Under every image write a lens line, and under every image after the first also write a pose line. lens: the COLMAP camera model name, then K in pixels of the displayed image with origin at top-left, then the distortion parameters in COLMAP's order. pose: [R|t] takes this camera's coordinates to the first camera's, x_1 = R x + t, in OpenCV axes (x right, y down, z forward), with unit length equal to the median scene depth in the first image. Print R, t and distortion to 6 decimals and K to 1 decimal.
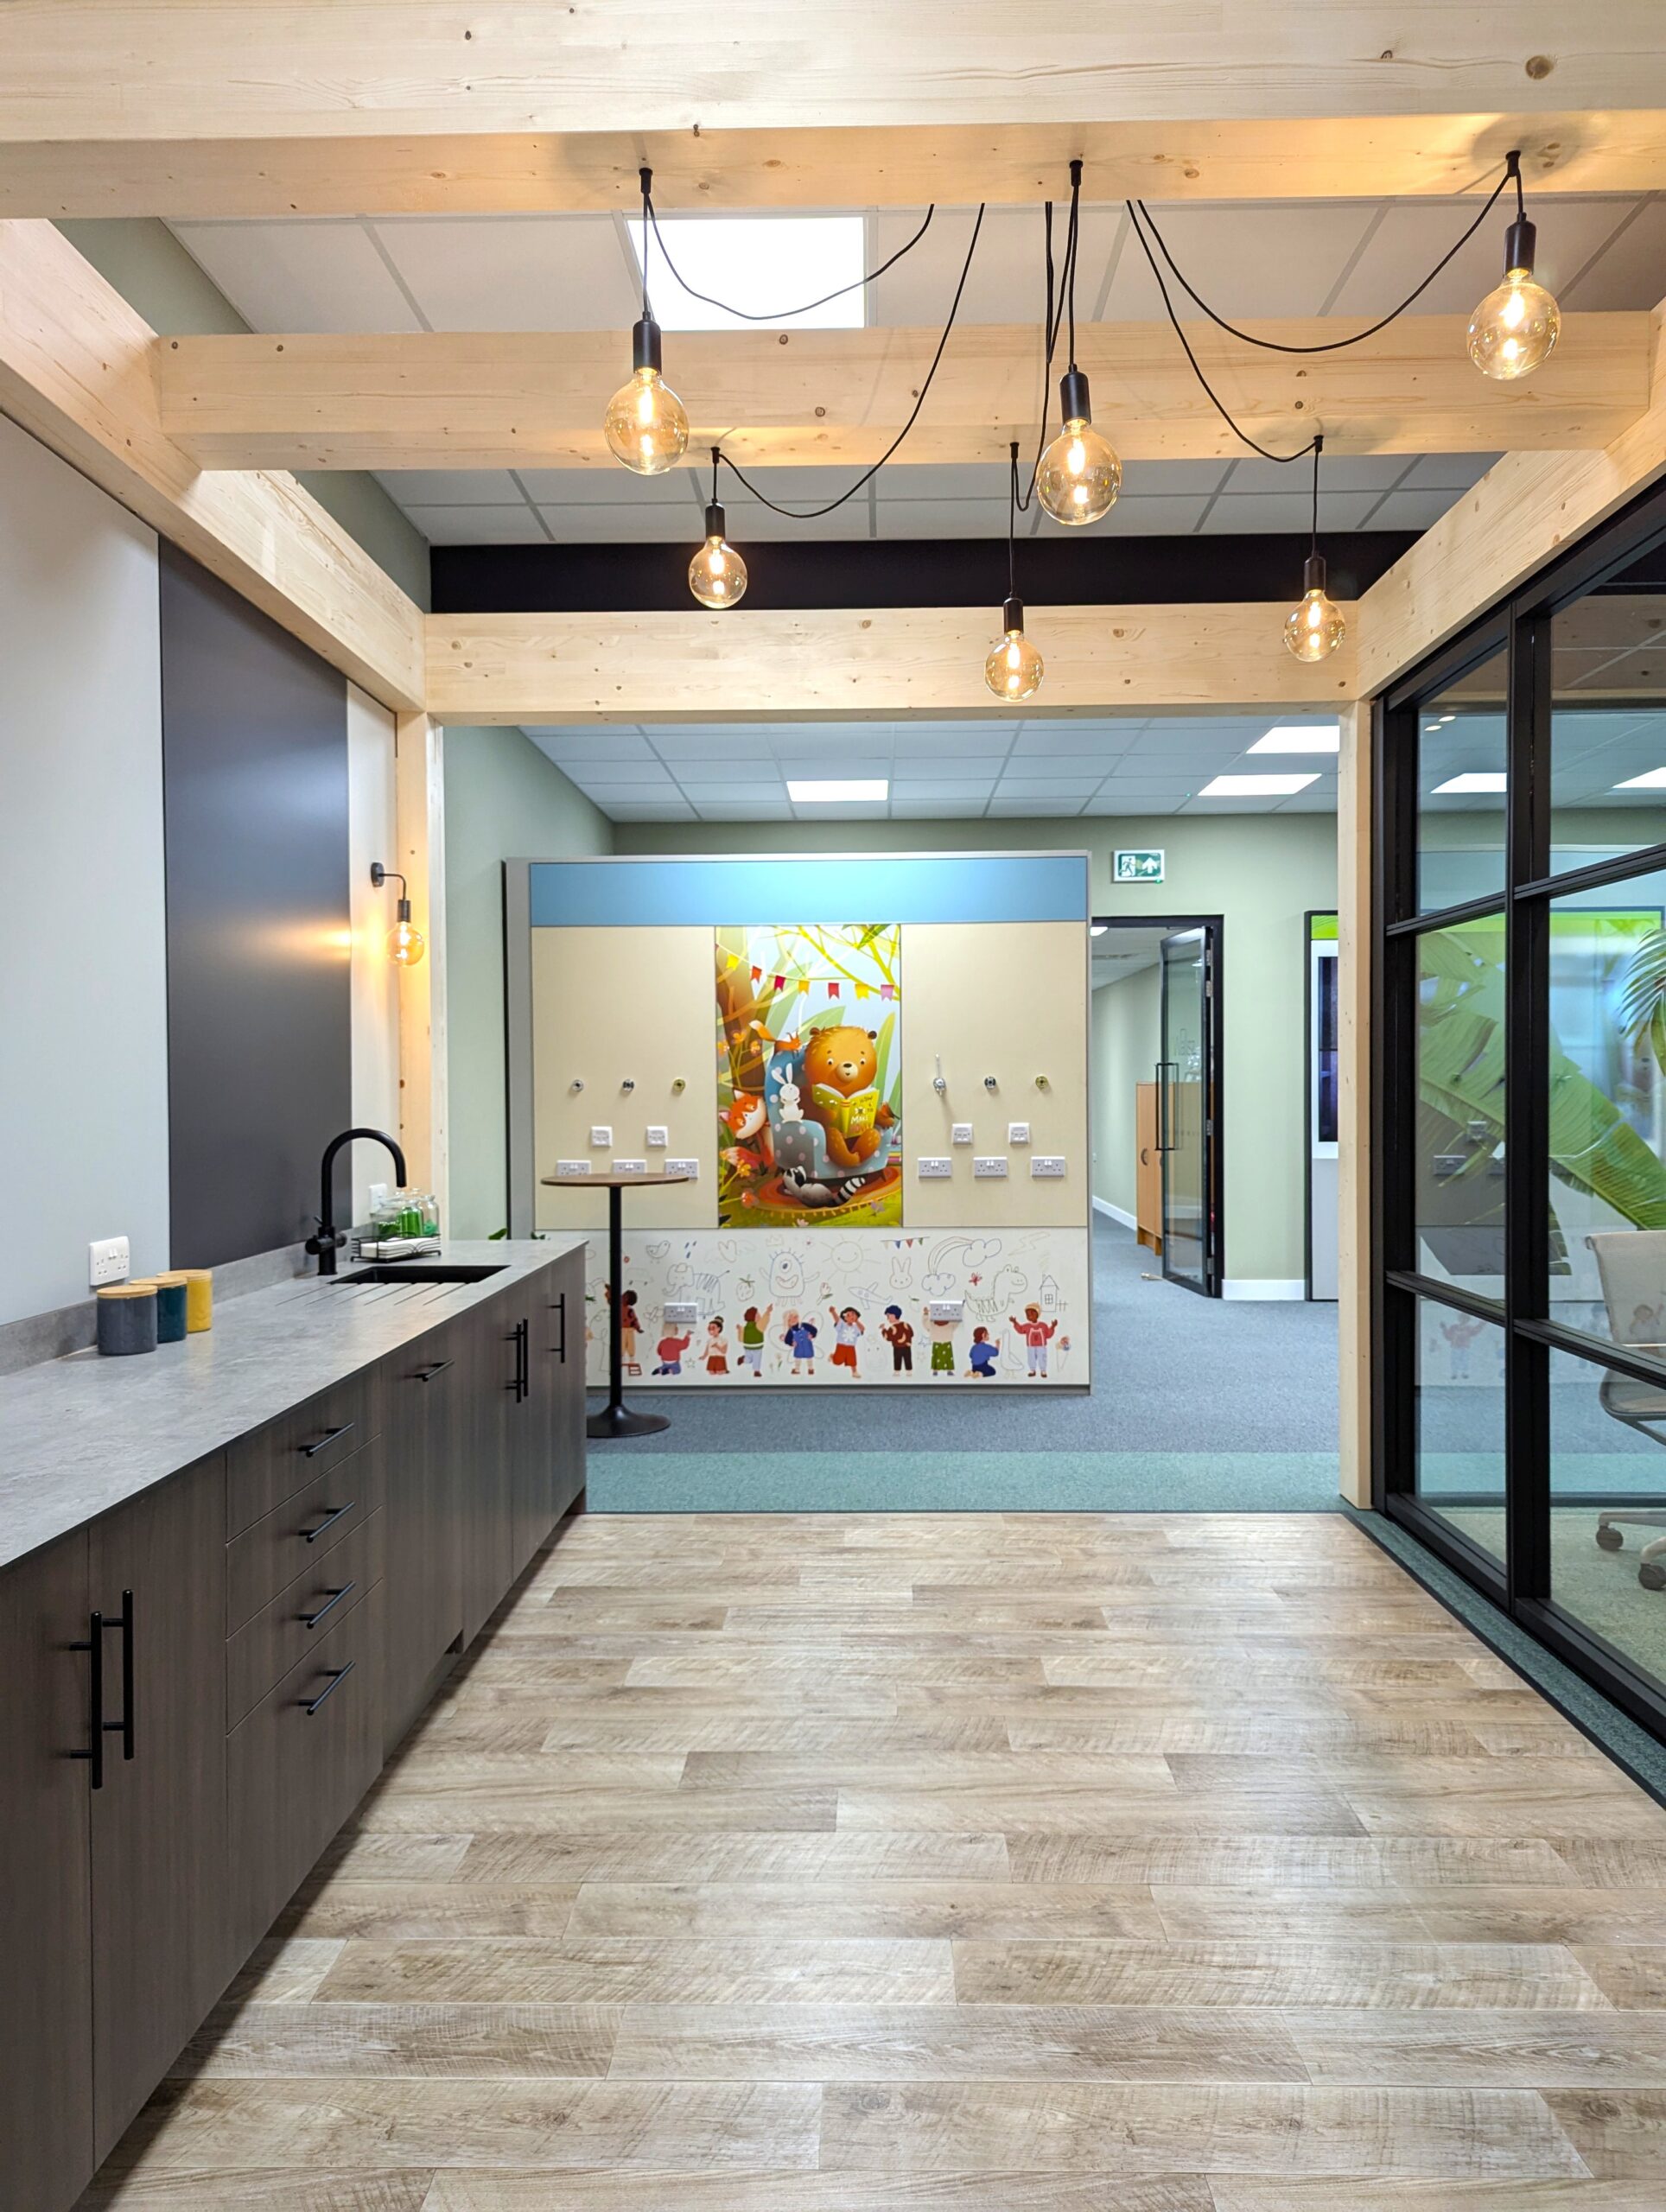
lens RADIAL K [[1575.6, 0, 821.3], [0, 1575.6, 1121.2], [0, 0, 1]] dist [0.055656, -0.042363]
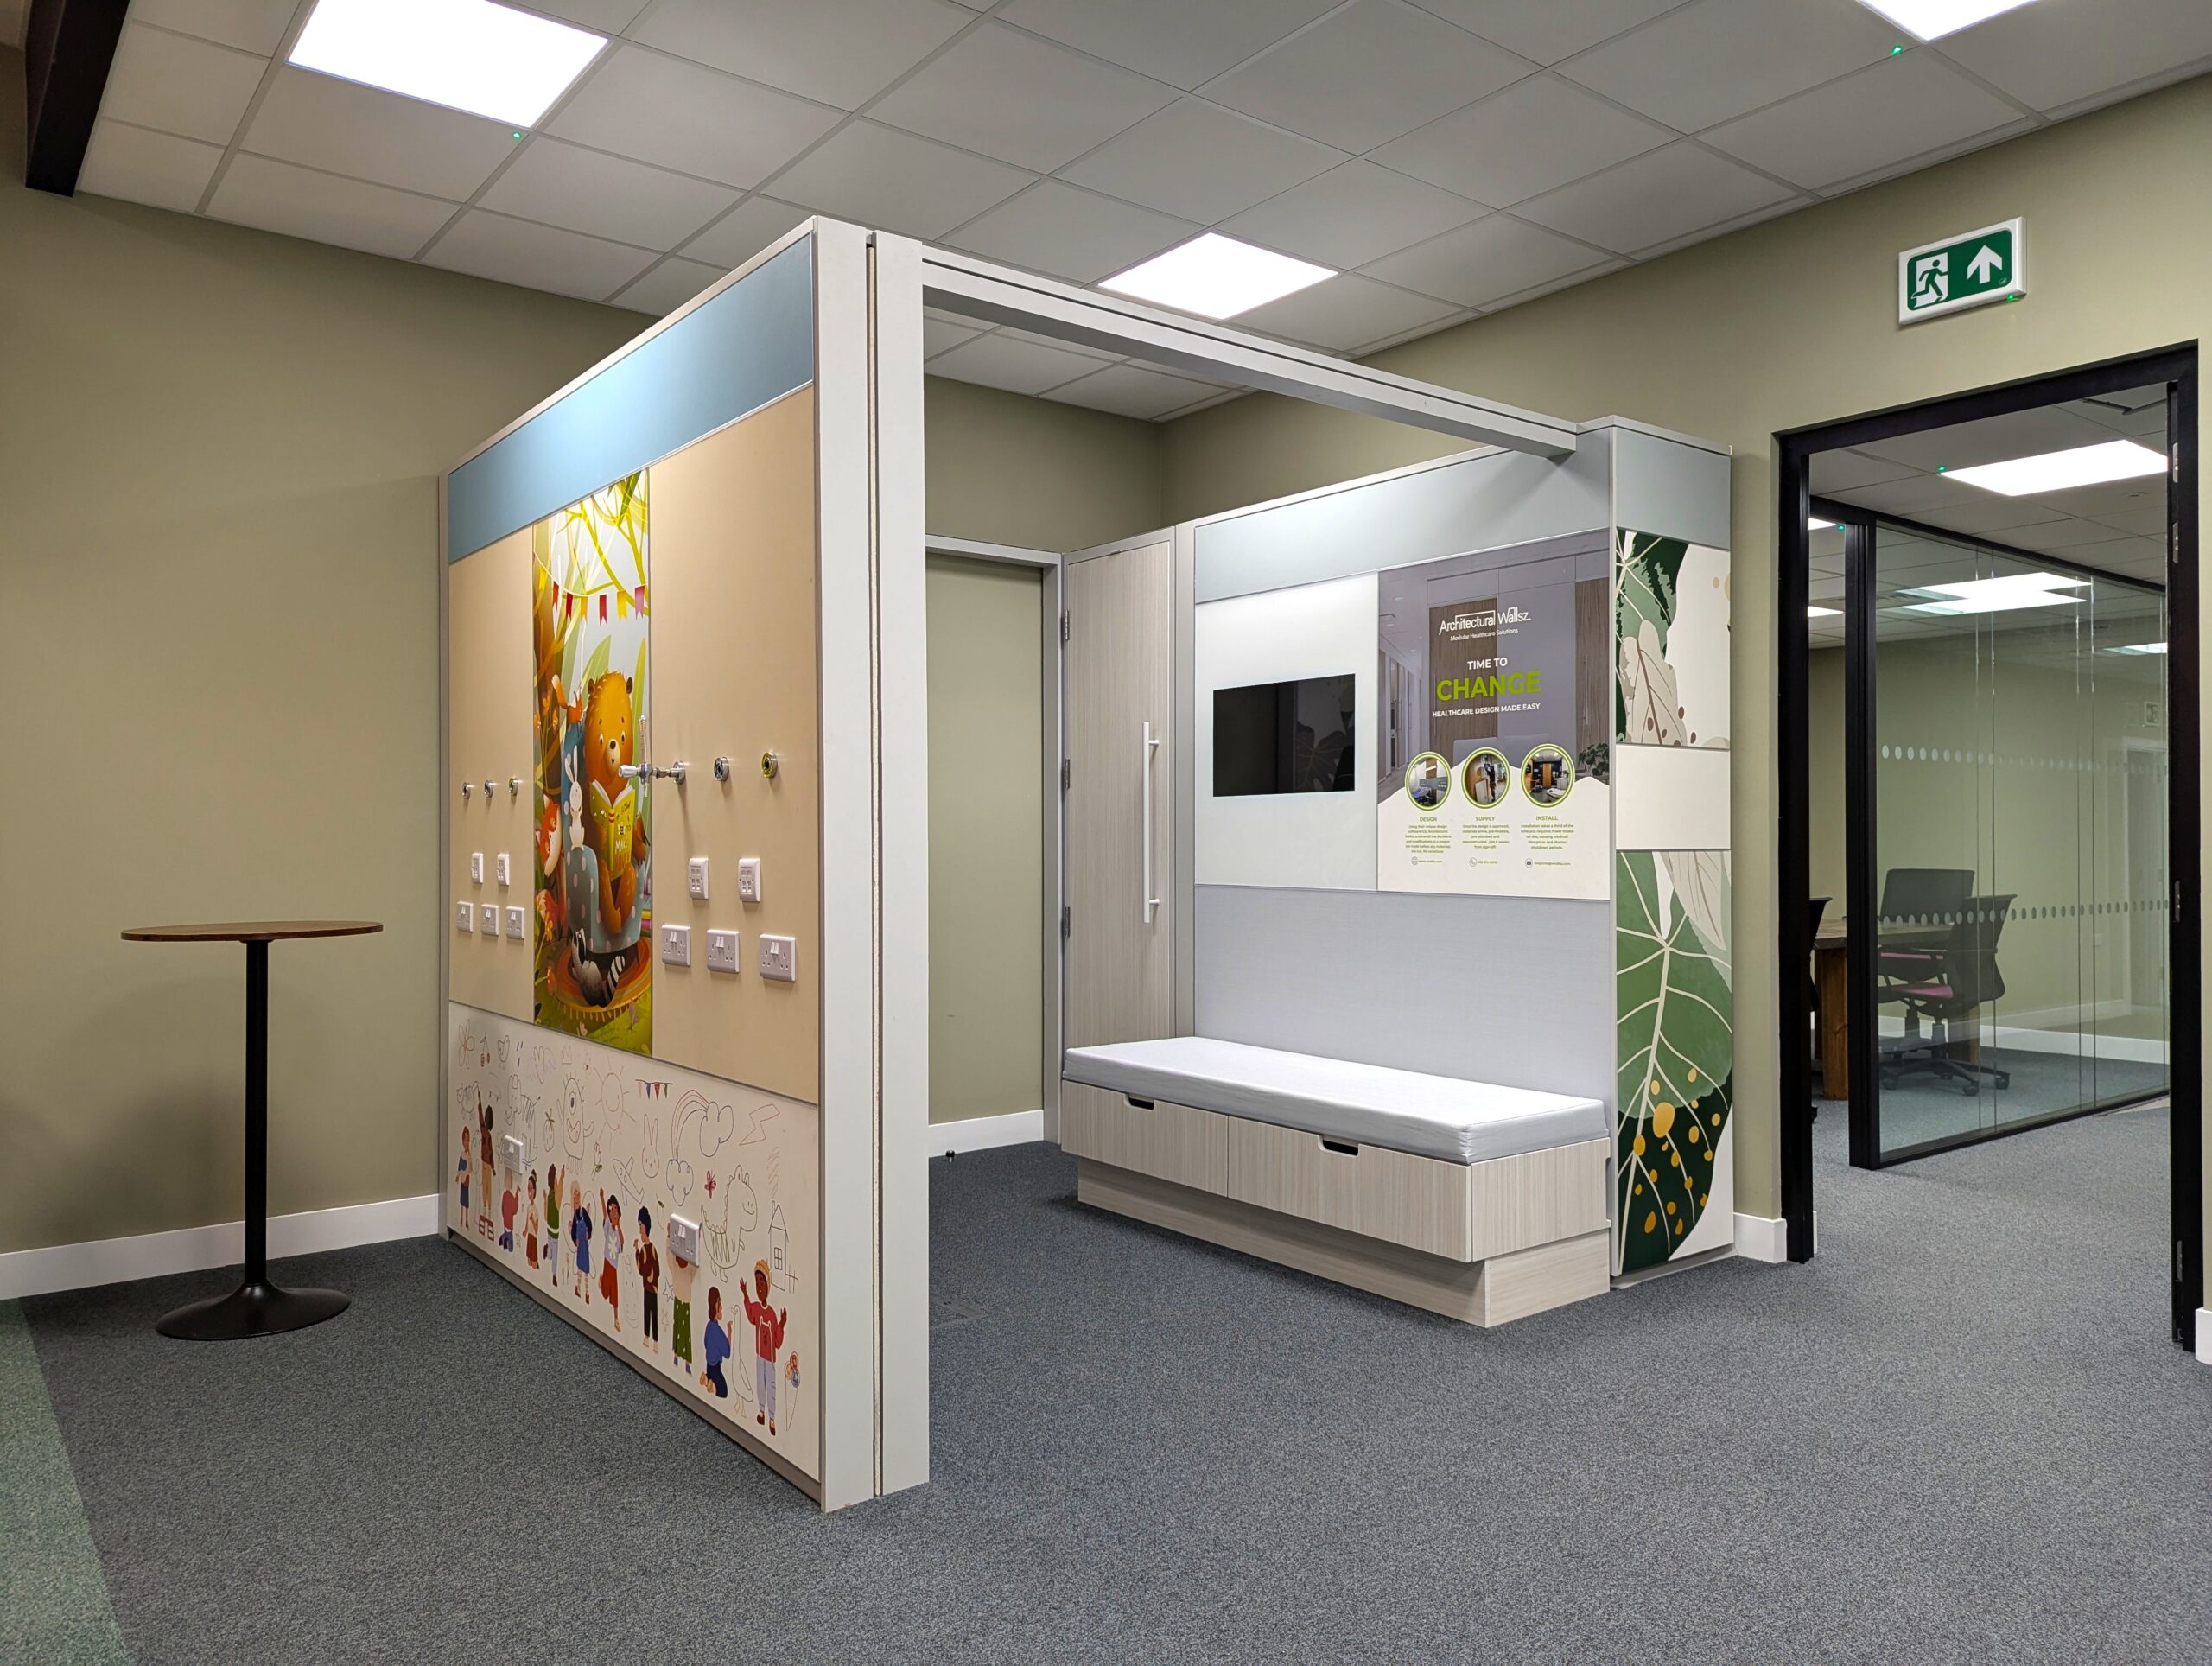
lens RADIAL K [[1575.6, 0, 1100.6], [0, 1575.6, 832.8], [0, 0, 1]] dist [0.055656, -0.042363]
pose [[0.637902, 0.005155, -0.770100, 0.536807], [-0.022677, 0.999670, -0.012092, -0.002663], [0.769783, 0.025177, 0.637809, 0.776063]]
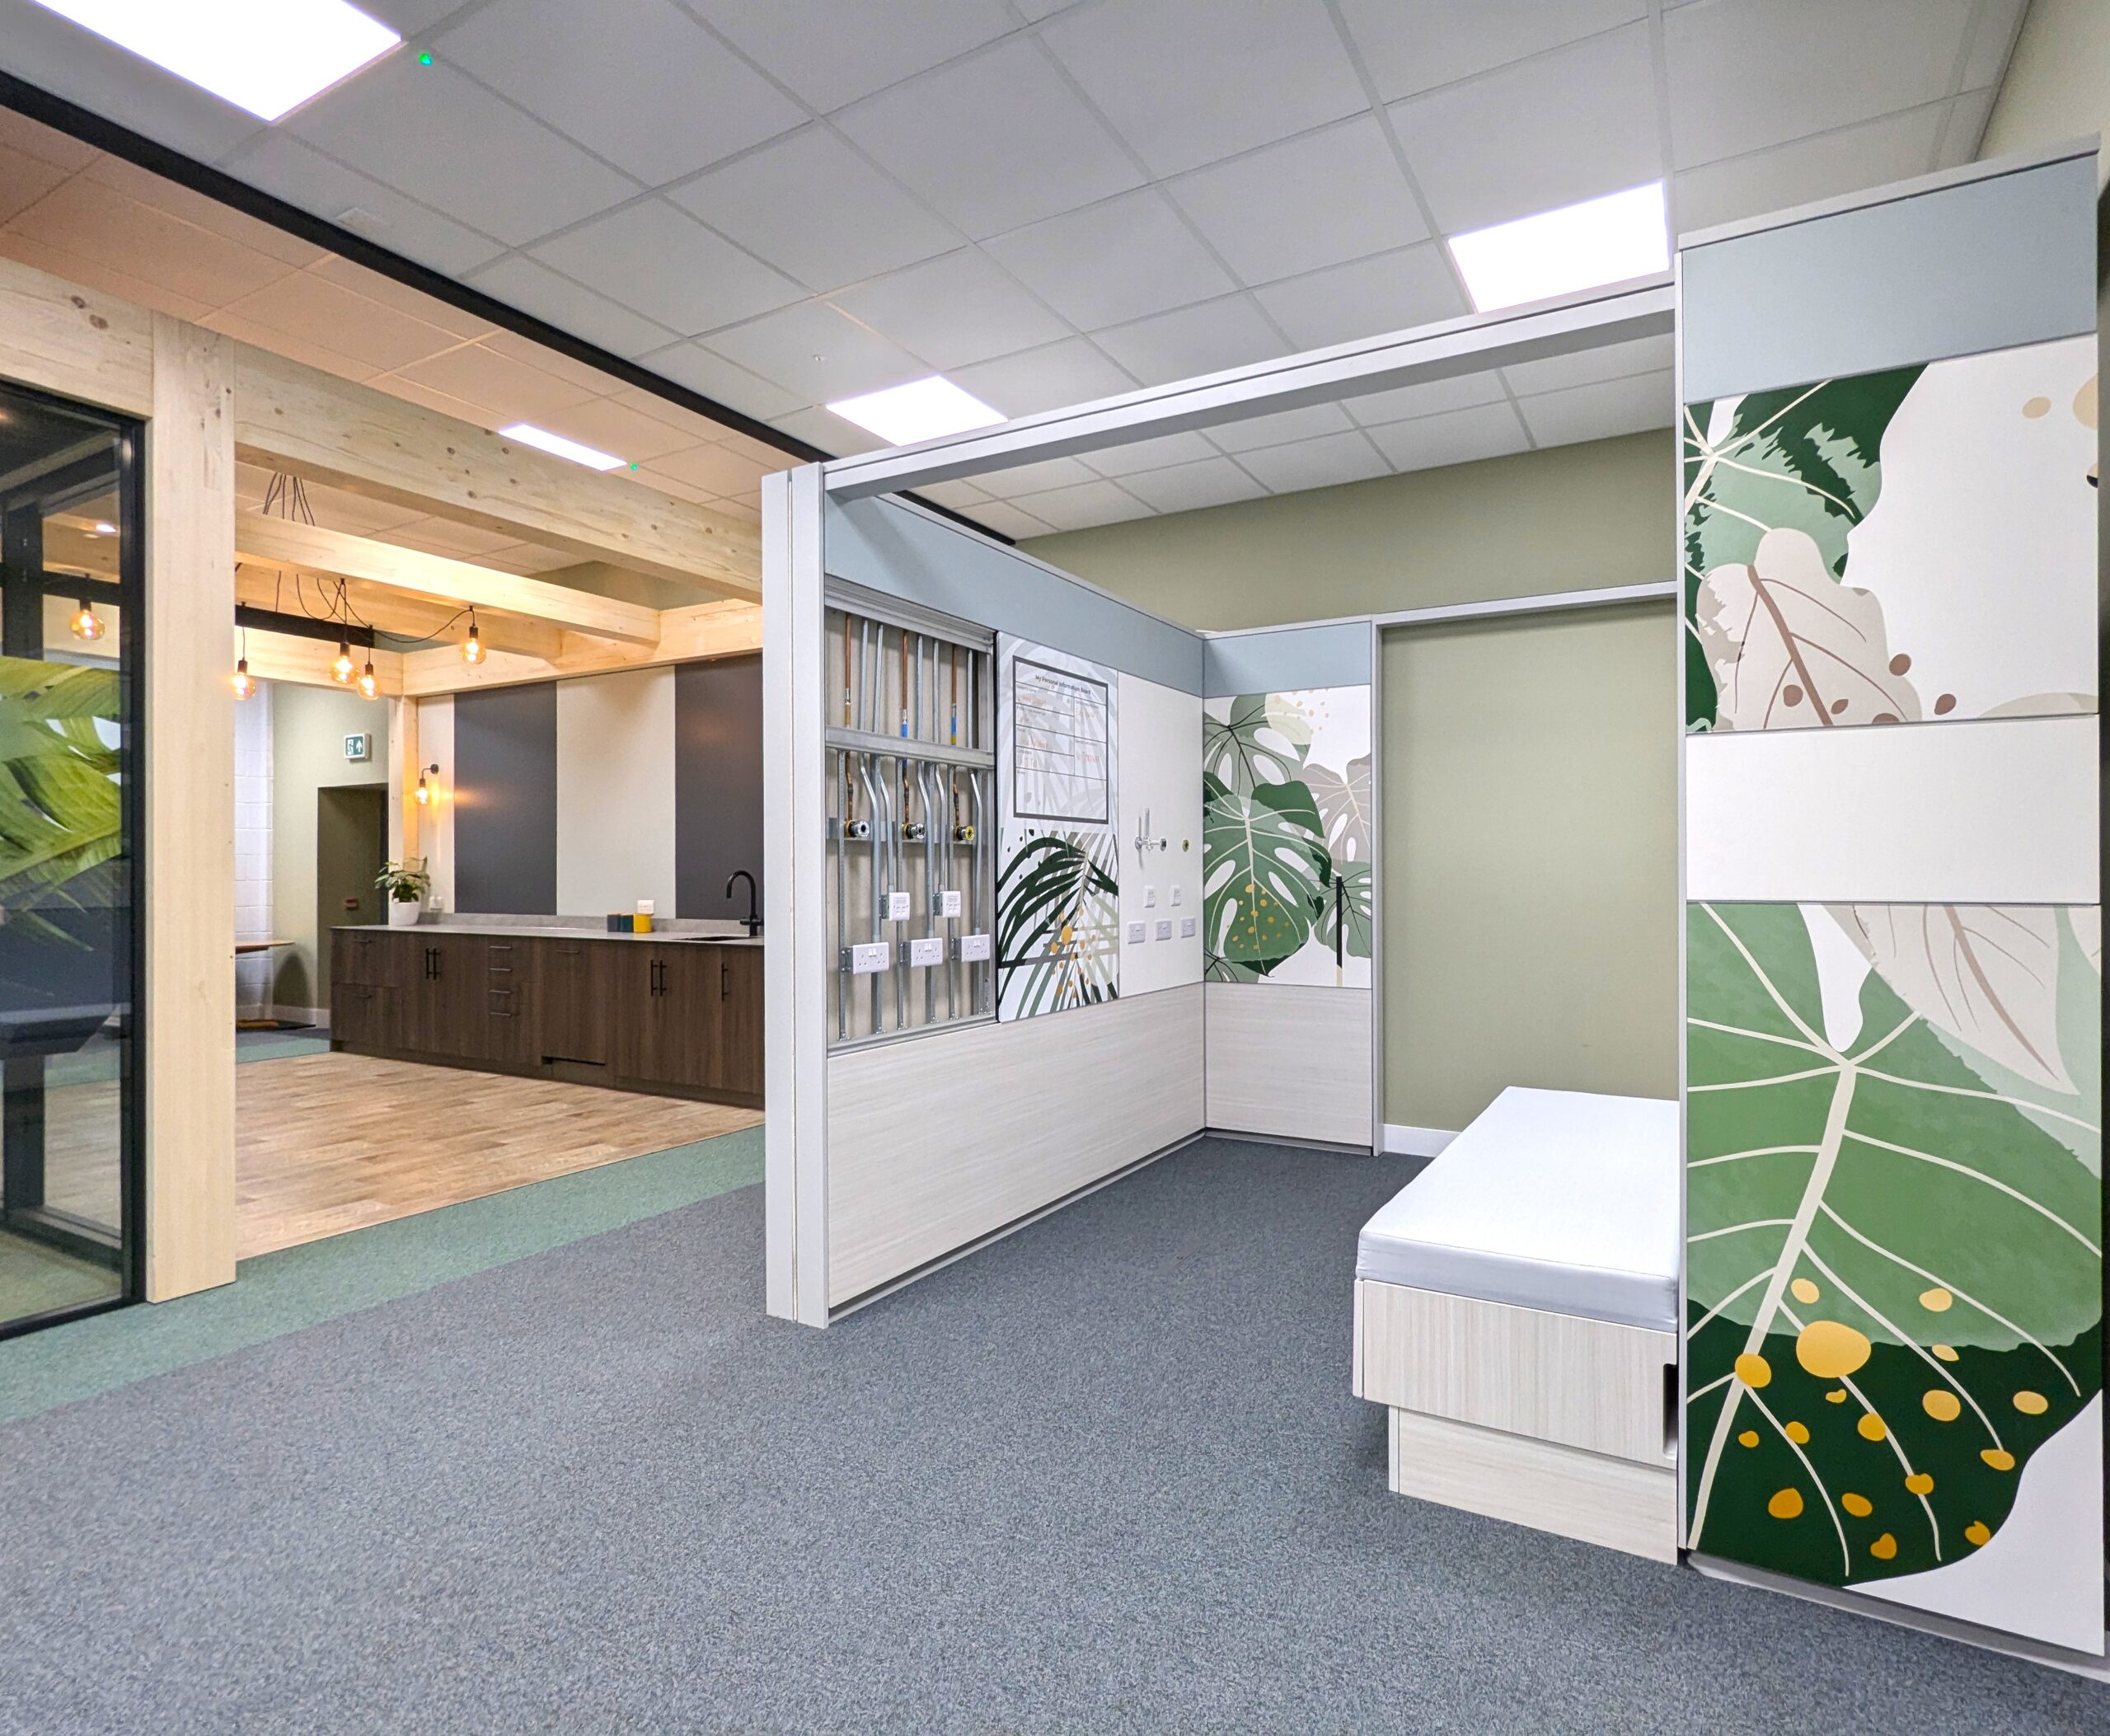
lens RADIAL K [[1099.7, 0, 1146.9], [0, 1099.7, 872.0], [0, 0, 1]] dist [-0.006527, 0.005988]
pose [[-0.442980, 0.008933, -0.896487, 0.500212], [-0.015337, 0.999729, 0.017540, -0.017693], [0.896400, 0.021519, -0.442723, 1.323335]]
